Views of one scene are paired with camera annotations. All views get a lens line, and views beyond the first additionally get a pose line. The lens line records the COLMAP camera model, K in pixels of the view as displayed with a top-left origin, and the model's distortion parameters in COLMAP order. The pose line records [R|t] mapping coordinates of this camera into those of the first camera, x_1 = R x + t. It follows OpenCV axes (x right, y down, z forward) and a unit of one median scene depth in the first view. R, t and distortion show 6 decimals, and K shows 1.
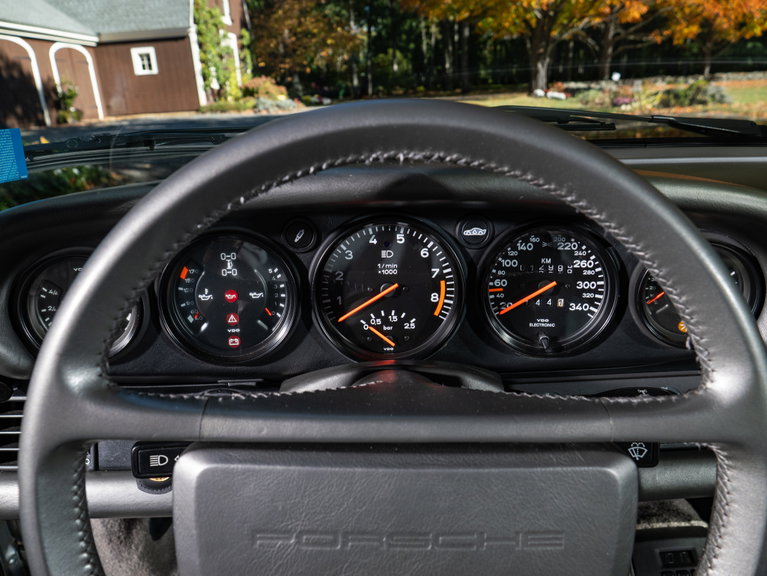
lens RADIAL K [[536.2, 0, 382.8], [0, 536.2, 288.5], [0, 0, 1]] dist [-0.022132, -0.000482]
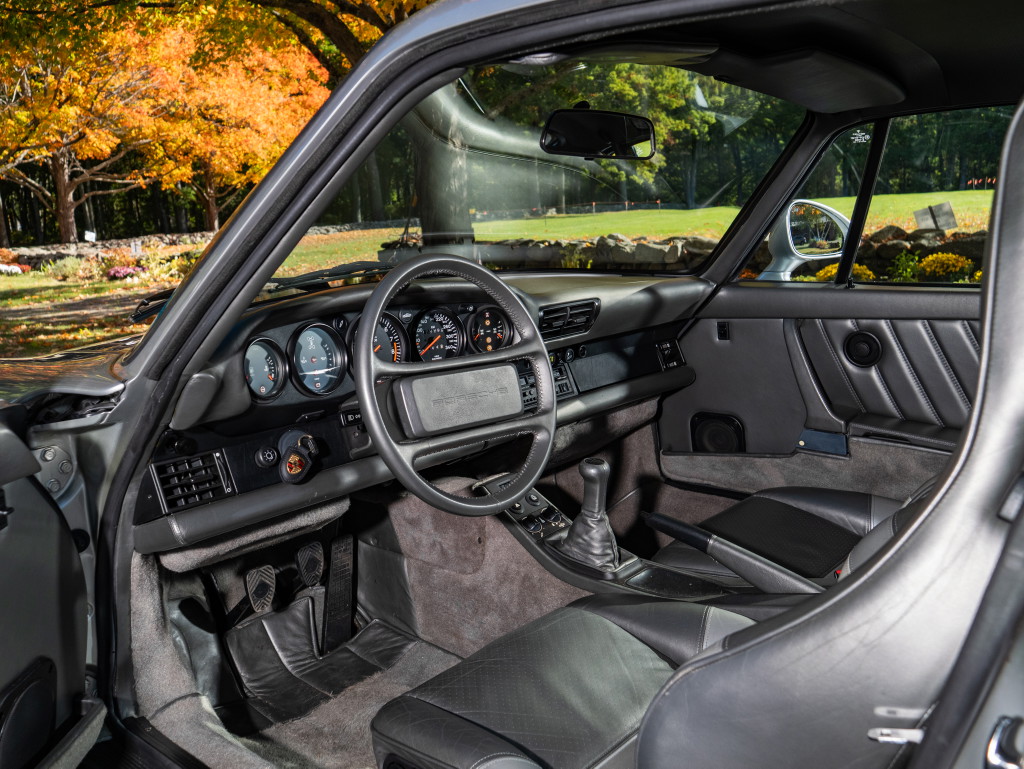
lens RADIAL K [[884.1, 0, 506.4], [0, 884.1, 389.6], [0, 0, 1]] dist [-0.006742, -0.014110]
pose [[0.671081, -0.138179, 0.728394, -0.026693], [0.284464, 0.955270, -0.080864, 0.007053], [-0.684639, 0.261468, 0.680370, -0.019416]]
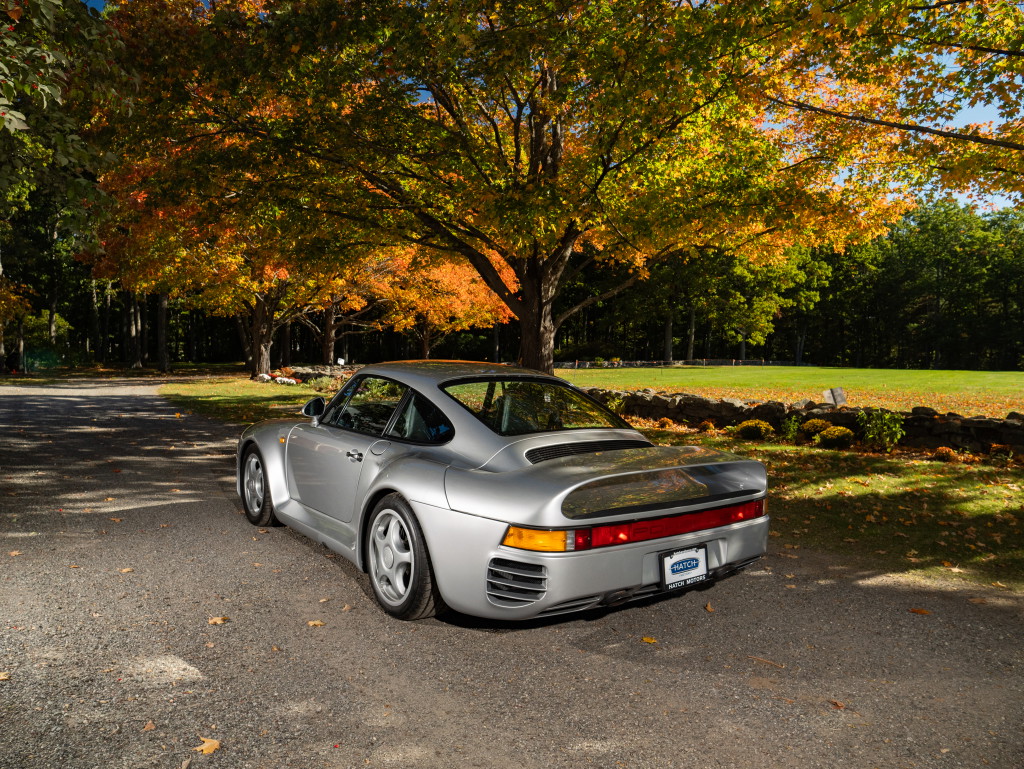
lens RADIAL K [[715.9, 0, 517.0], [0, 715.9, 374.8], [0, 0, 1]] dist [-0.022132, -0.000482]
pose [[0.803881, 0.036409, 0.593675, -0.069575], [0.168643, 0.943212, -0.286200, 0.042628], [-0.570382, 0.330190, 0.752090, -0.133627]]
